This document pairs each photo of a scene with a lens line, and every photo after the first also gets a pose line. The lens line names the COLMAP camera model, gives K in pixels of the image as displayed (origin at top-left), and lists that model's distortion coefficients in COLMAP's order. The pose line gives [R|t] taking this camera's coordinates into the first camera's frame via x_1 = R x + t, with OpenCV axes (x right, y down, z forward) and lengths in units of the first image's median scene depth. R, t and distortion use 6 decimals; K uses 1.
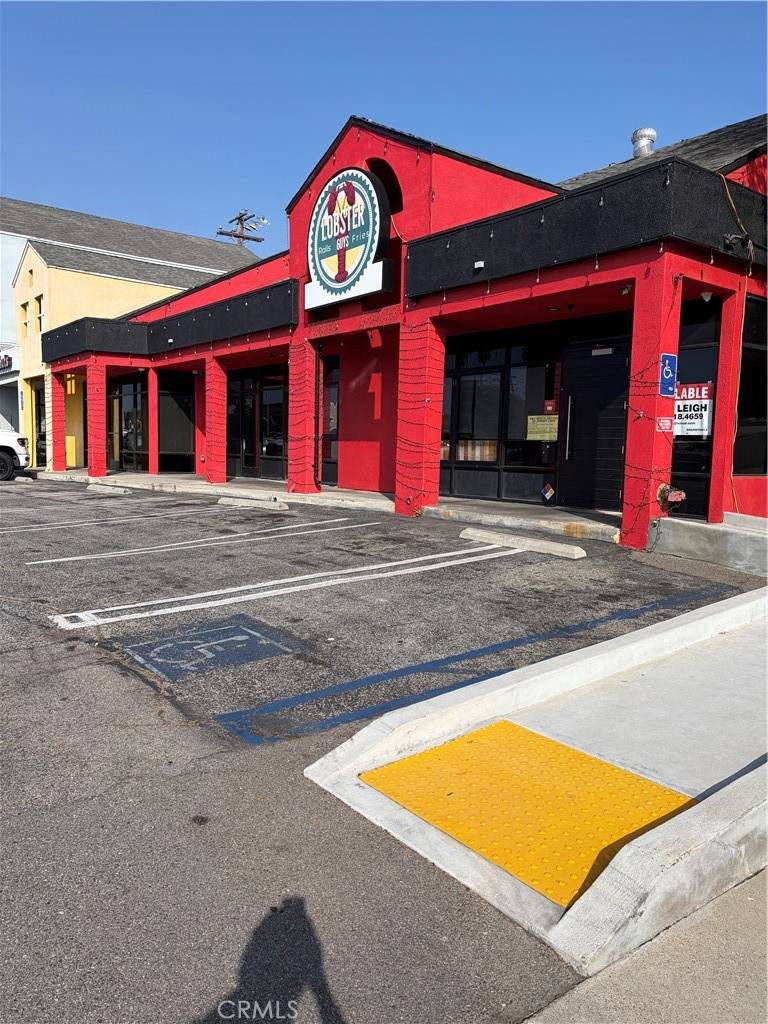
lens RADIAL K [[770.6, 0, 382.9], [0, 770.6, 512.5], [0, 0, 1]] dist [0.007059, 0.001111]
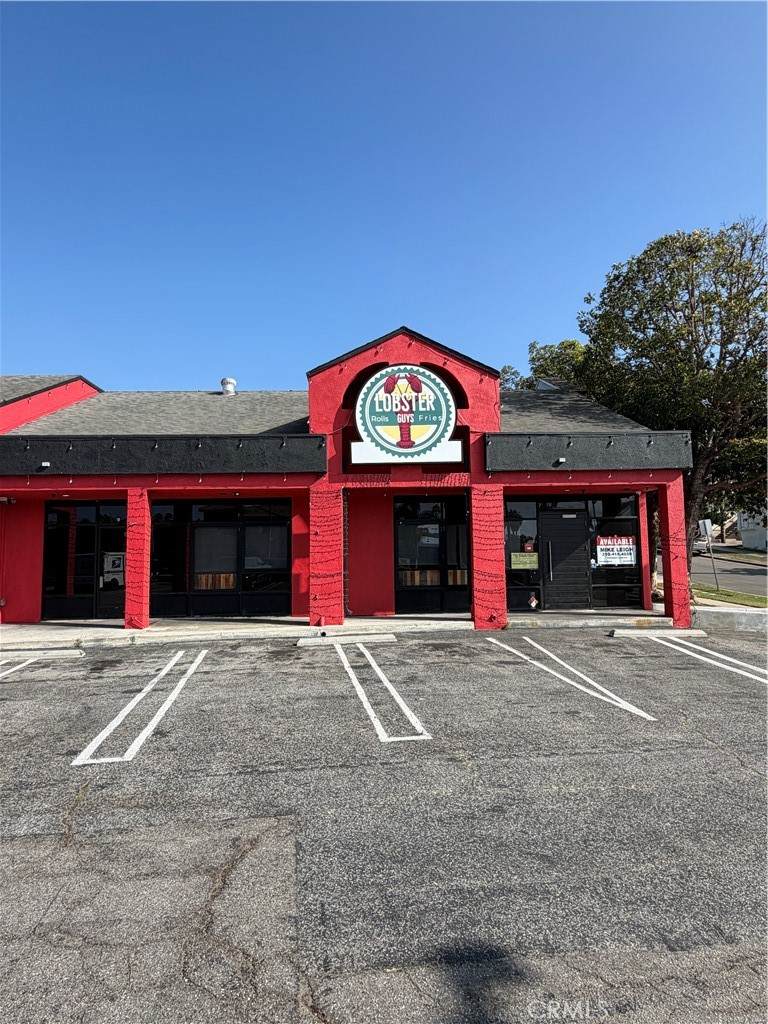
lens RADIAL K [[559.4, 0, 383.2], [0, 559.4, 510.5], [0, 0, 1]] dist [0.002744, 0.000104]
pose [[0.574621, 0.042577, 0.817312, -0.820858], [0.096187, 0.988212, -0.119105, -0.096079], [-0.812748, 0.147055, 0.563752, 0.541070]]
